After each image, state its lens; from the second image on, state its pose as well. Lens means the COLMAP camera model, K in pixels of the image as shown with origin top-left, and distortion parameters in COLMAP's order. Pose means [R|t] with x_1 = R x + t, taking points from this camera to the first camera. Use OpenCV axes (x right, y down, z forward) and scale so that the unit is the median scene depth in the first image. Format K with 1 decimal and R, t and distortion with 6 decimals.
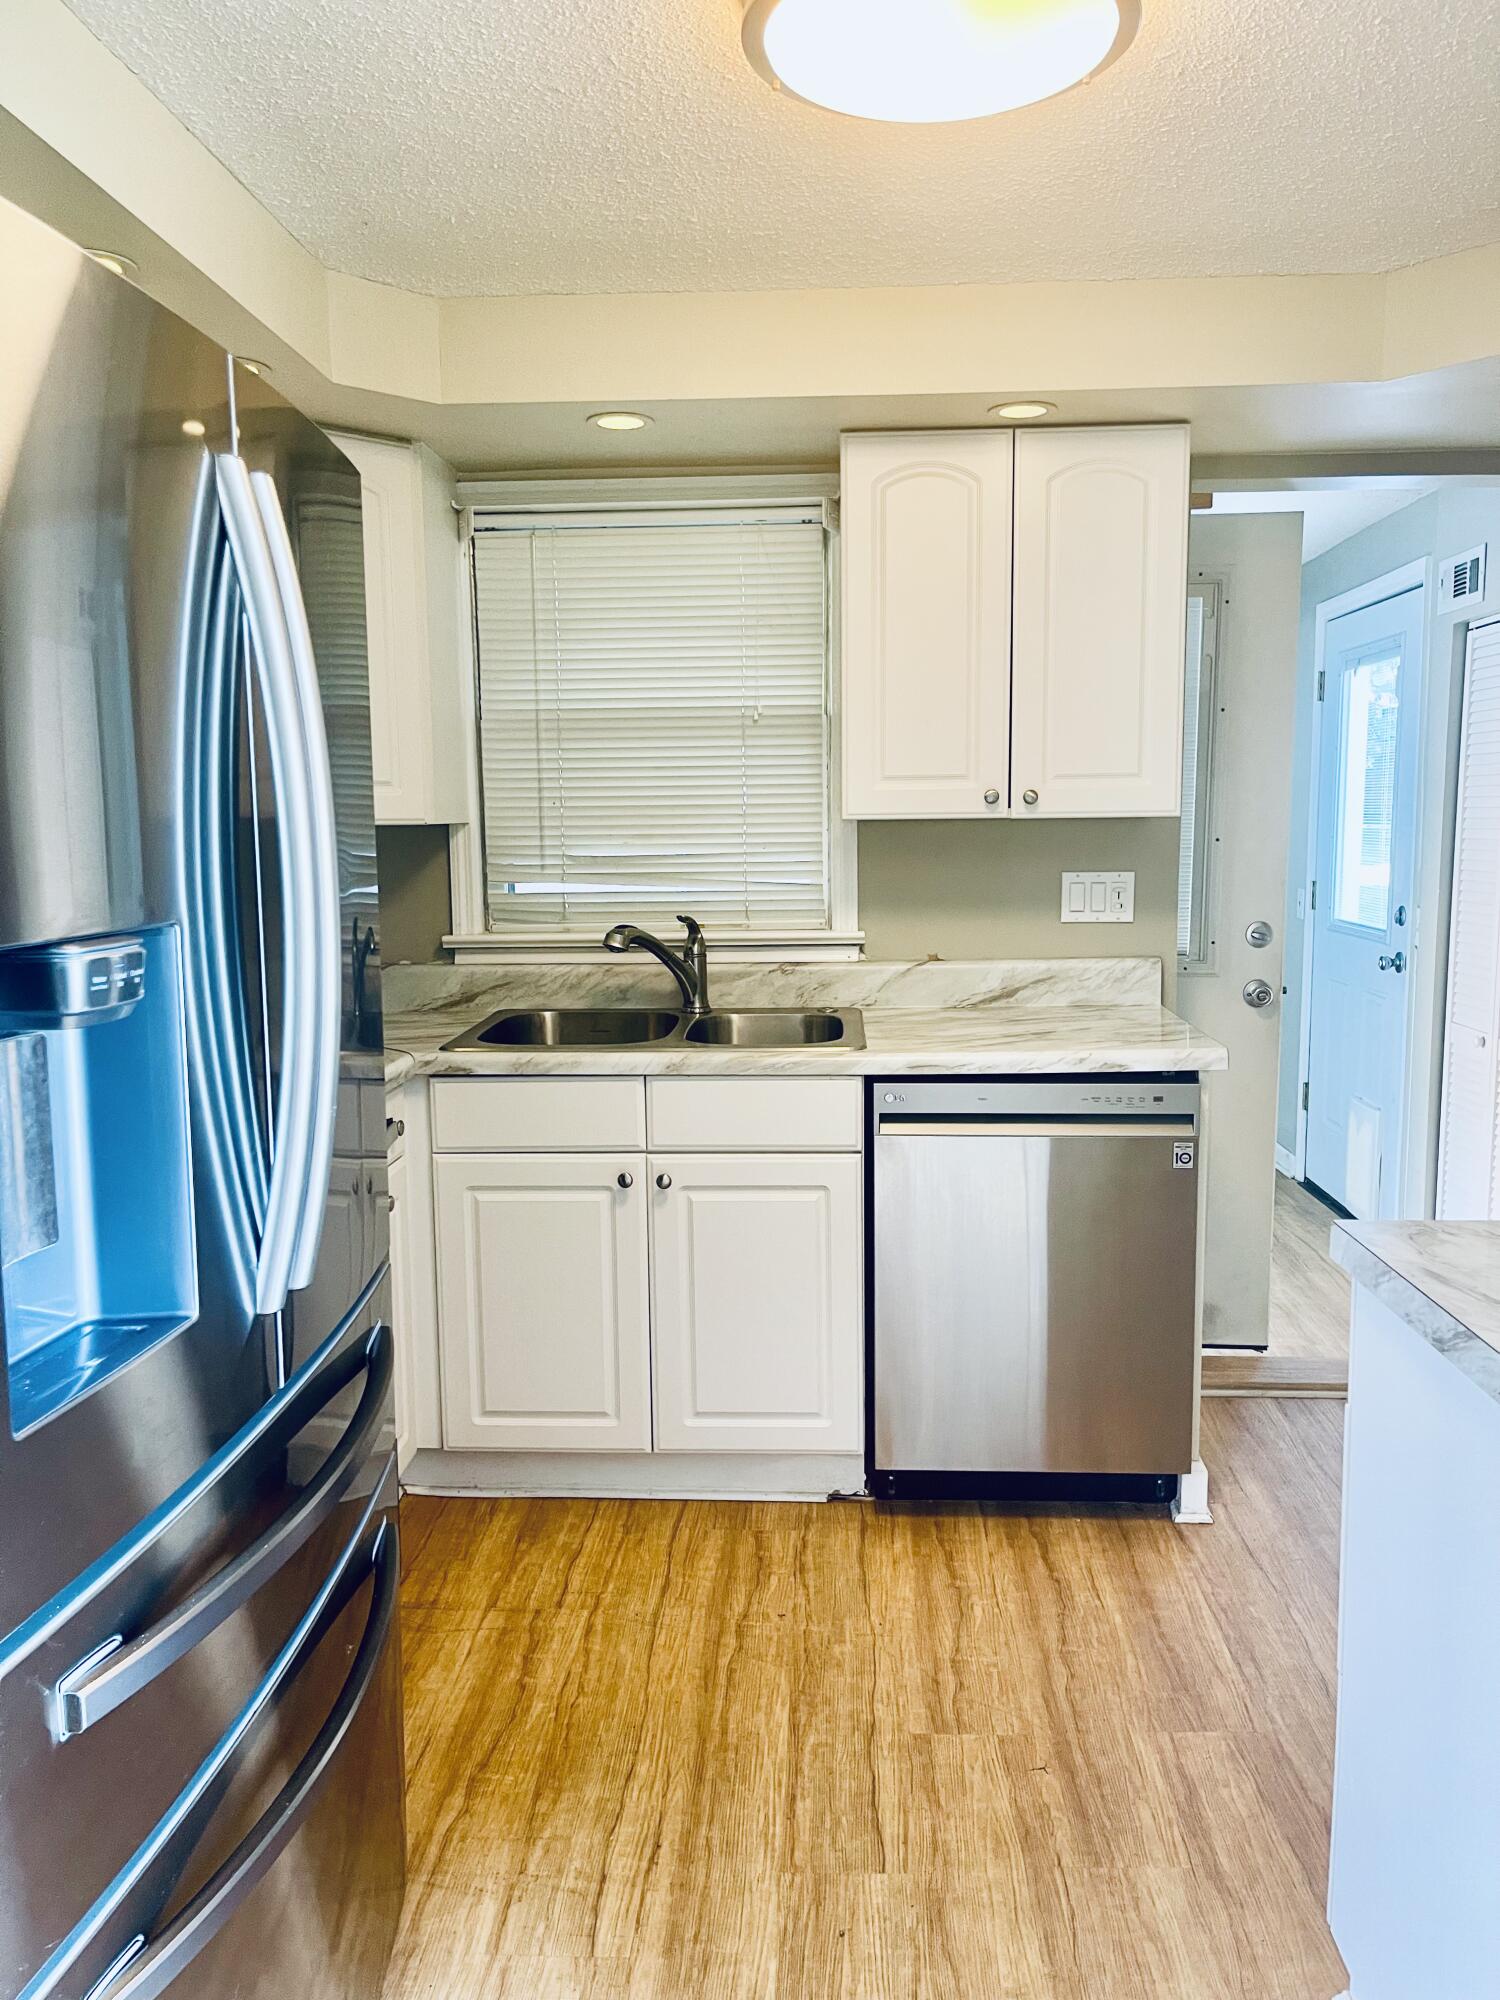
lens RADIAL K [[1520.9, 0, 754.6], [0, 1520.9, 1014.8], [0, 0, 1]] dist [0.075316, -0.116577]
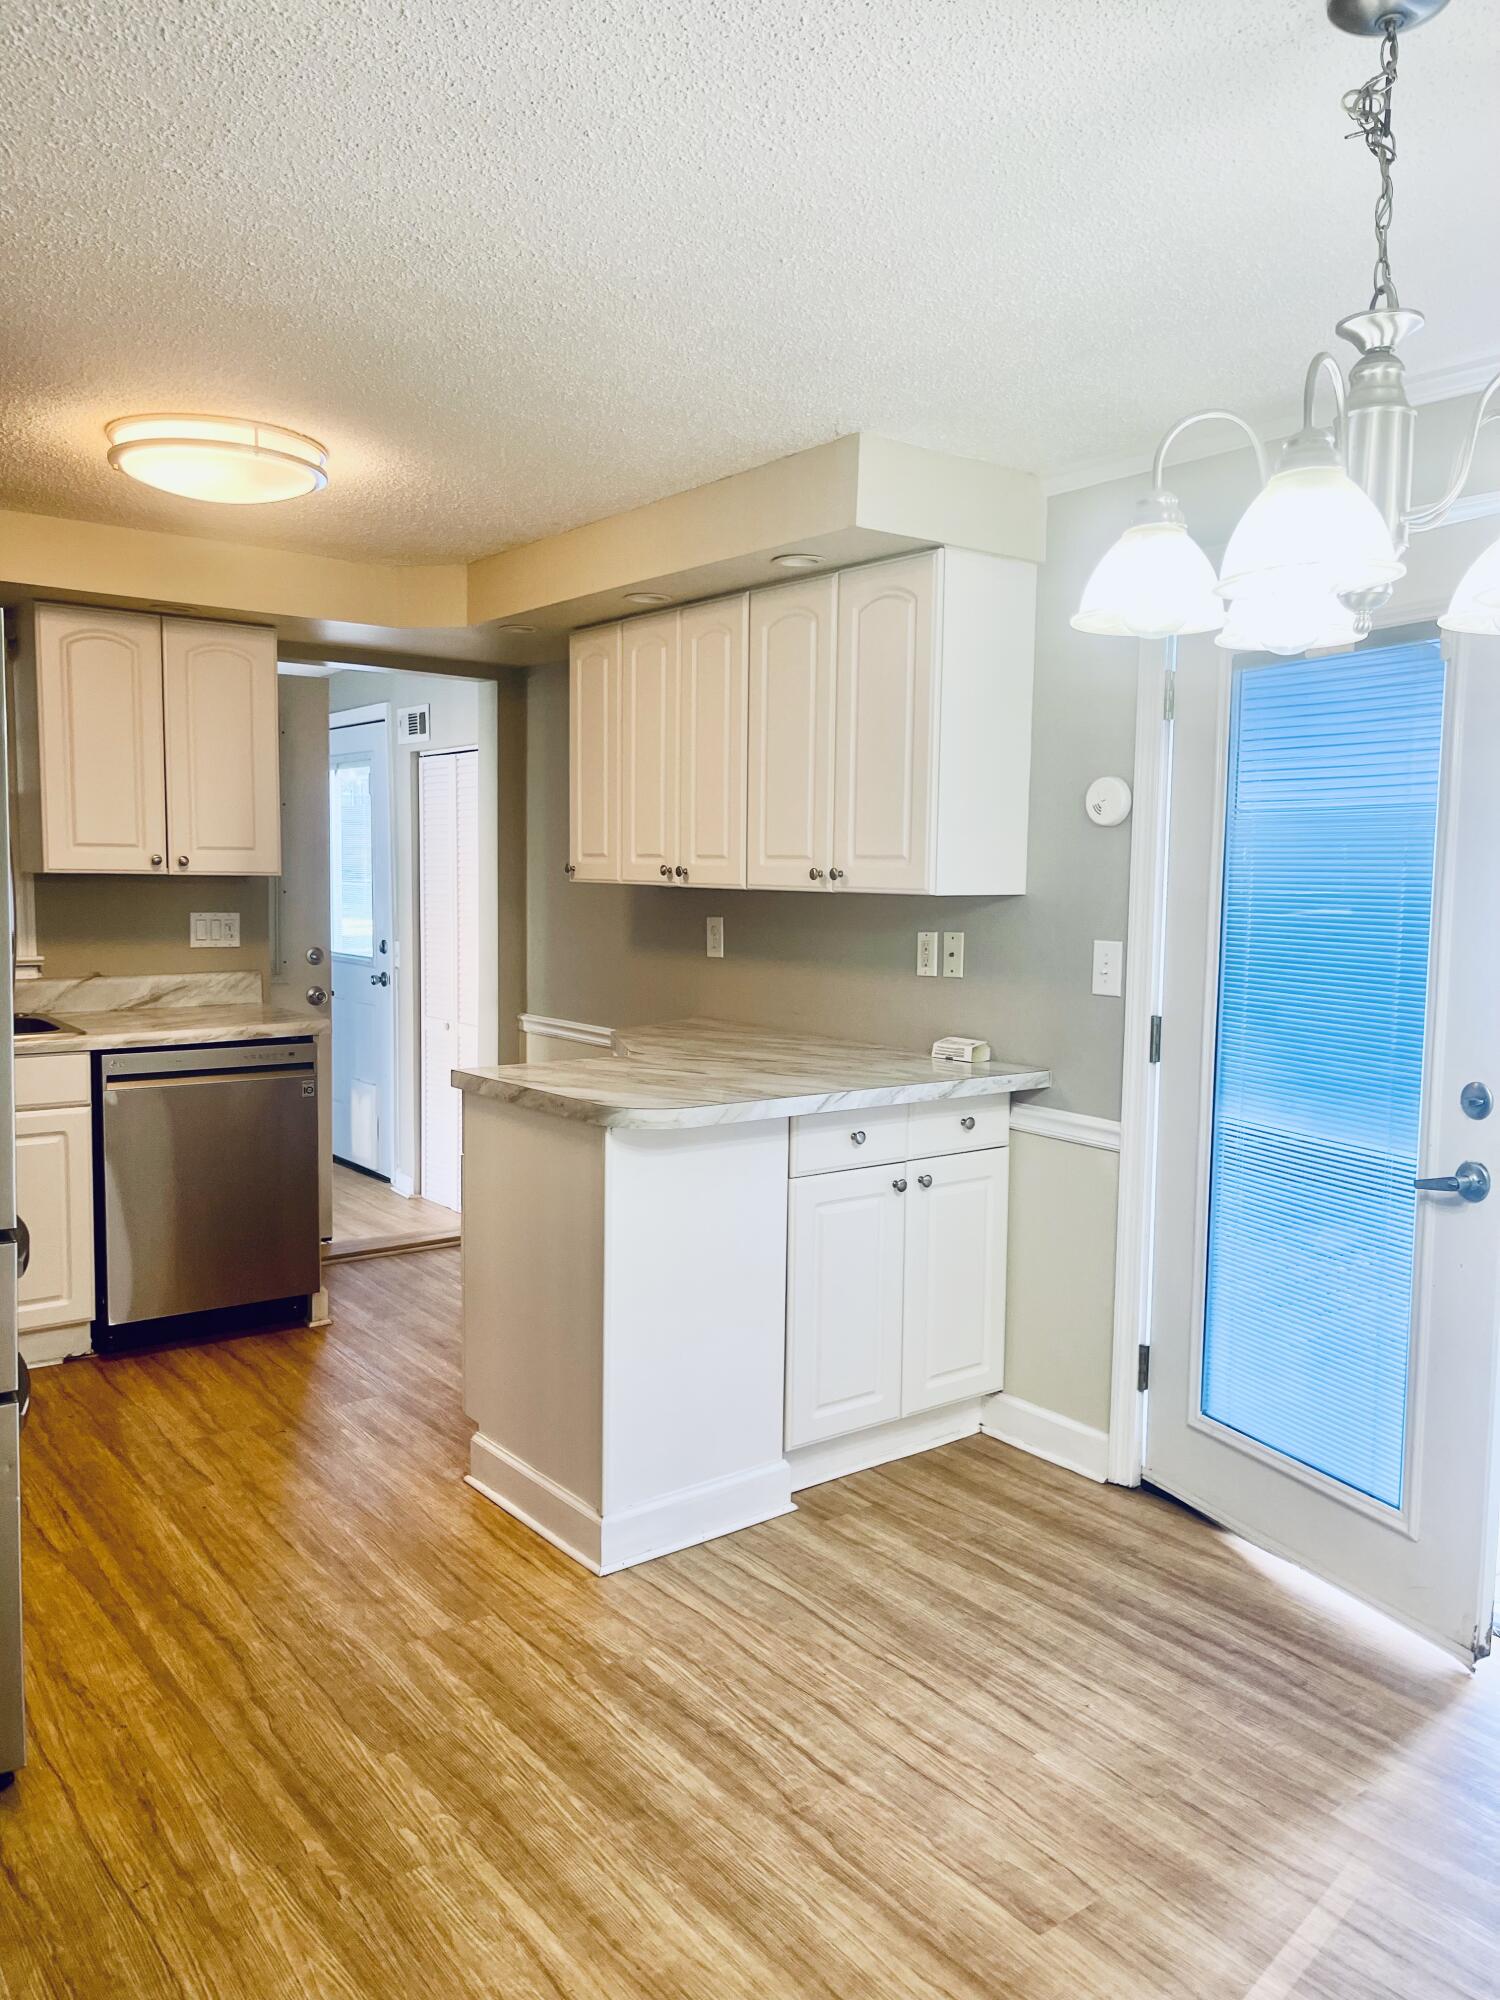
lens RADIAL K [[1453.2, 0, 750.0], [0, 1453.2, 1000.0], [0, 0, 1]] dist [0.086612, -0.091678]
pose [[0.768052, -0.037604, 0.639283, -0.325624], [0.064582, 0.997733, -0.018902, 0.056214], [-0.637123, 0.055804, 0.768739, -0.454265]]
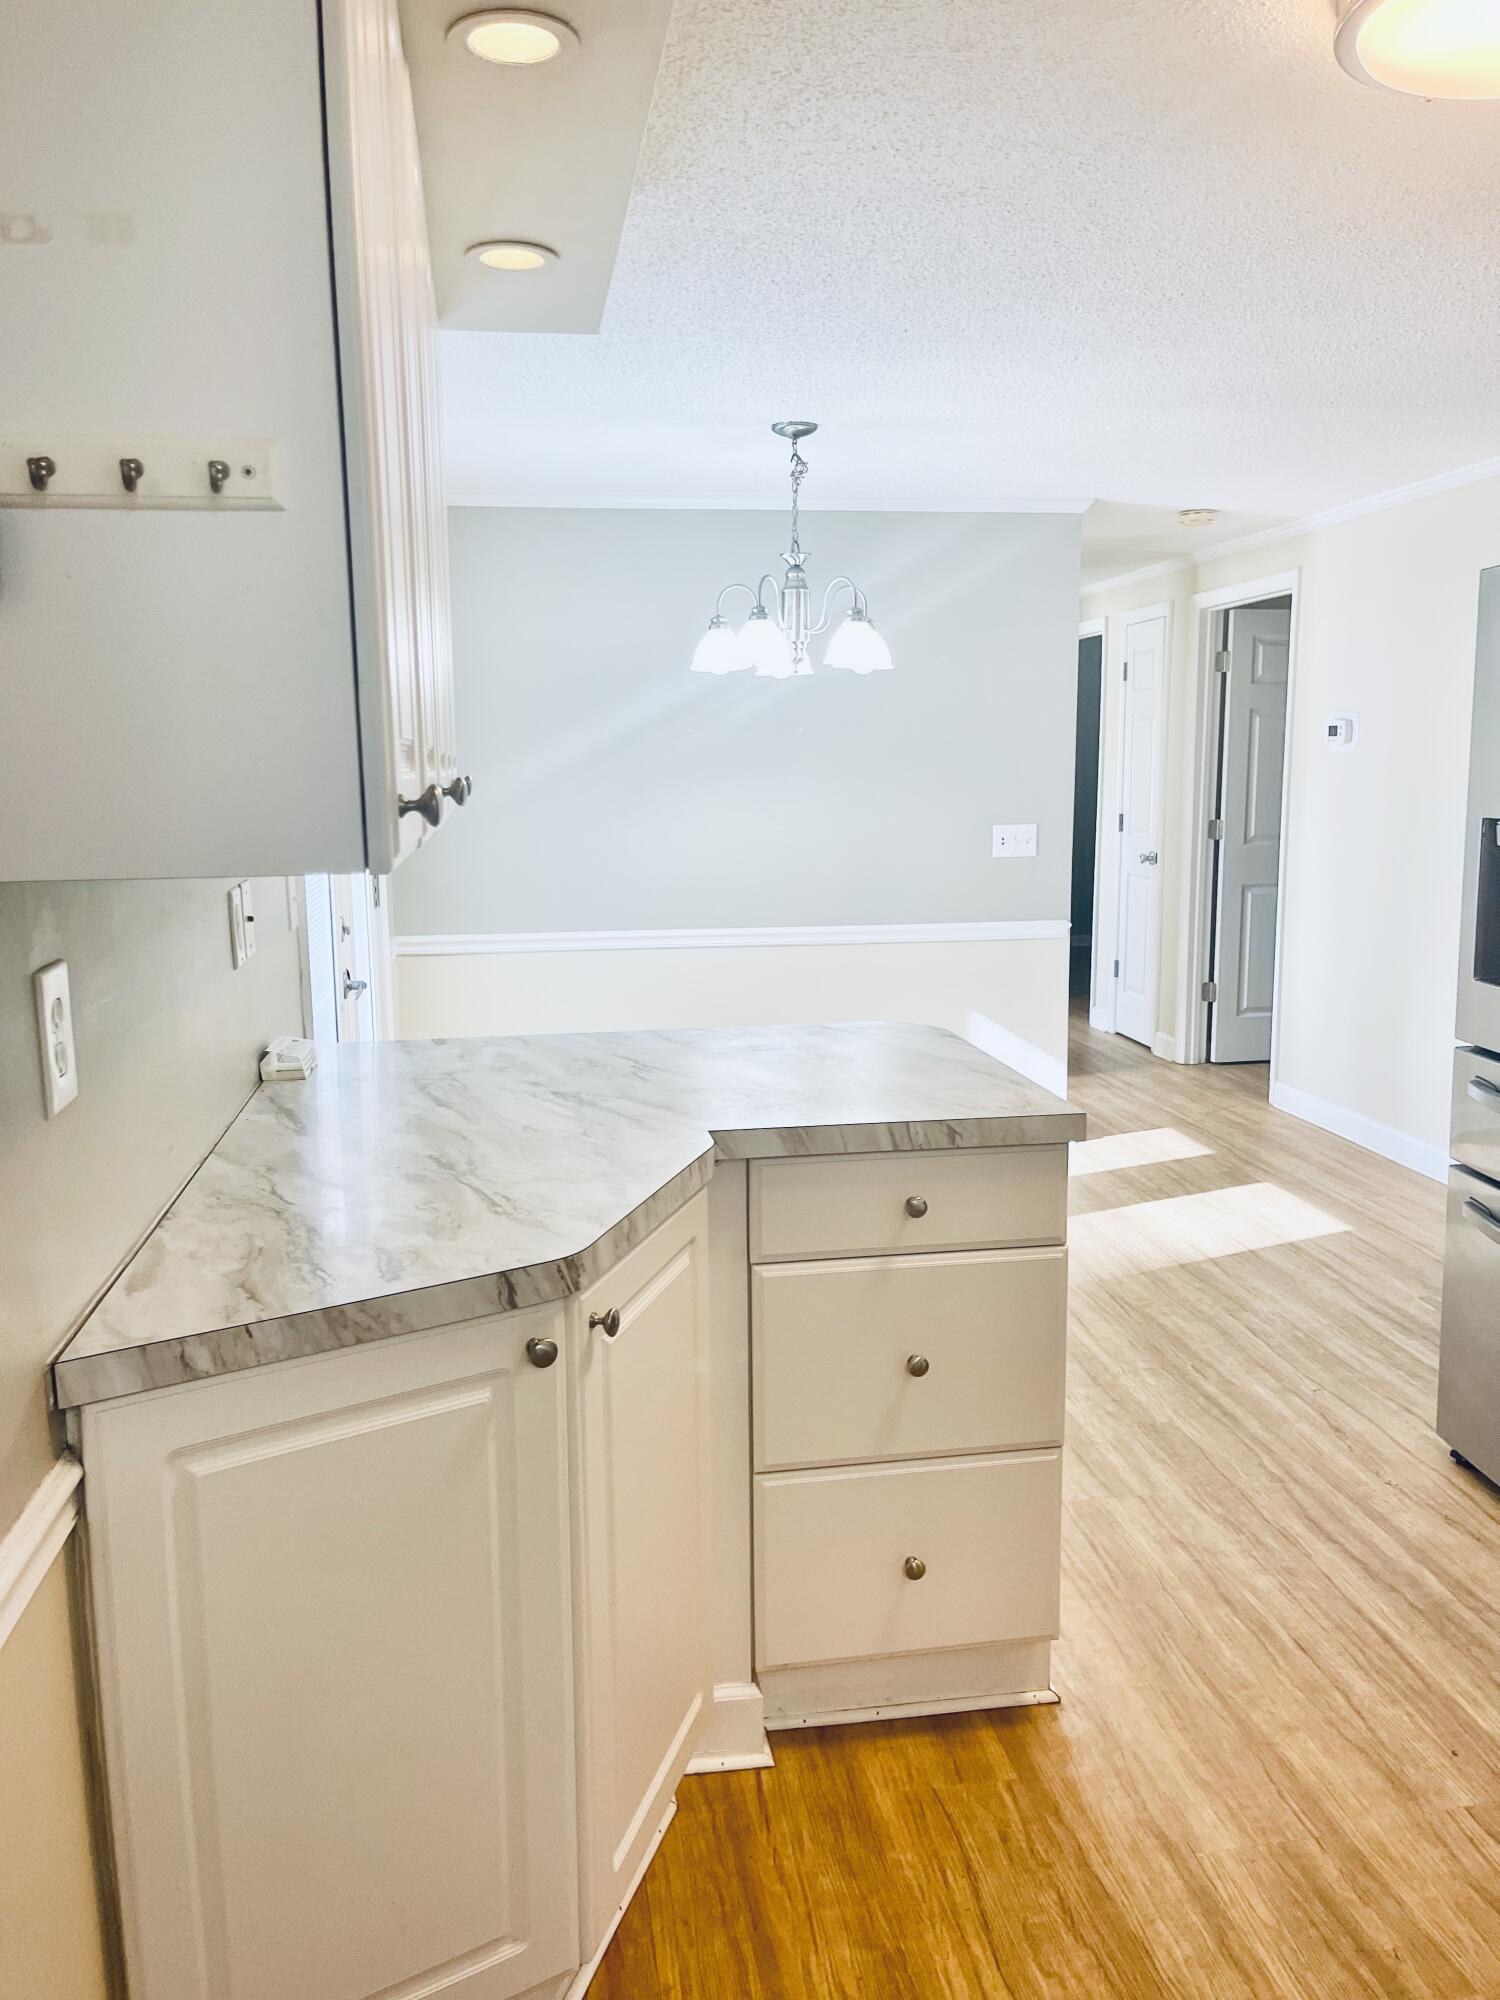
lens RADIAL K [[1509.7, 0, 750.0], [0, 1509.7, 1000.0], [0, 0, 1]] dist [0.054667, -0.074887]
pose [[-0.979245, 0.053343, -0.195532, 0.482044], [-0.006140, 0.956492, 0.291692, -0.174325], [0.202585, 0.286839, -0.936313, 1.127179]]
